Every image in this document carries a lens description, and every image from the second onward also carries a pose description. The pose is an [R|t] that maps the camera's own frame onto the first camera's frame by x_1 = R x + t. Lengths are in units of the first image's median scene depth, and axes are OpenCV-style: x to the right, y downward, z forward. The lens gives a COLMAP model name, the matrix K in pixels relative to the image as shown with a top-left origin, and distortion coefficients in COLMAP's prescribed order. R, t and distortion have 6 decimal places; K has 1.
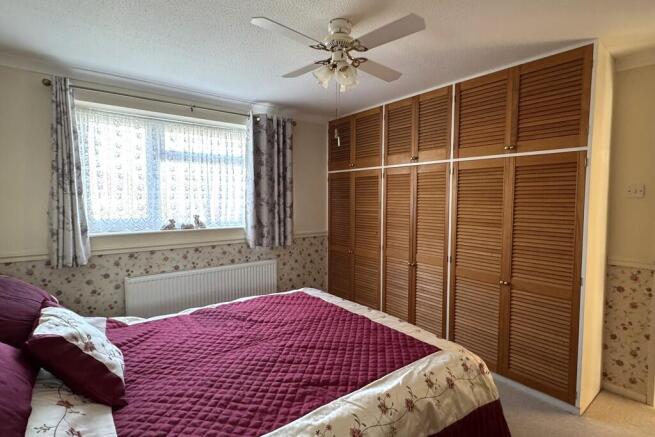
lens RADIAL K [[334.3, 0, 321.7], [0, 334.3, 217.5], [0, 0, 1]] dist [-0.000400, 0.000018]
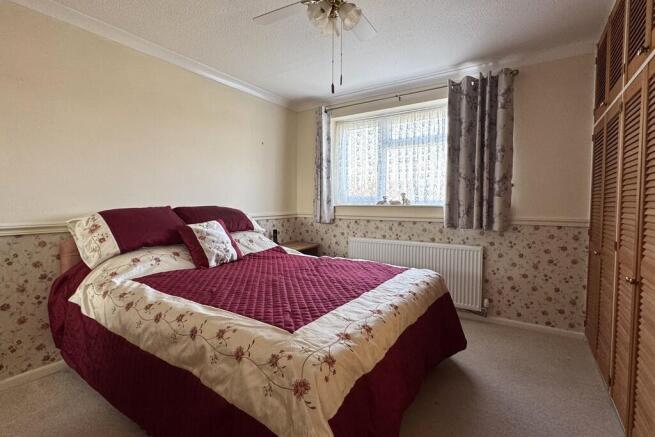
lens RADIAL K [[305.0, 0, 327.5], [0, 305.0, 218.5], [0, 0, 1]] dist [-0.000725, -0.000108]
pose [[0.316541, 0.046935, -0.947417, 0.516952], [-0.060347, 0.997748, 0.029265, 0.063936], [0.946657, 0.047910, 0.318661, 0.438354]]
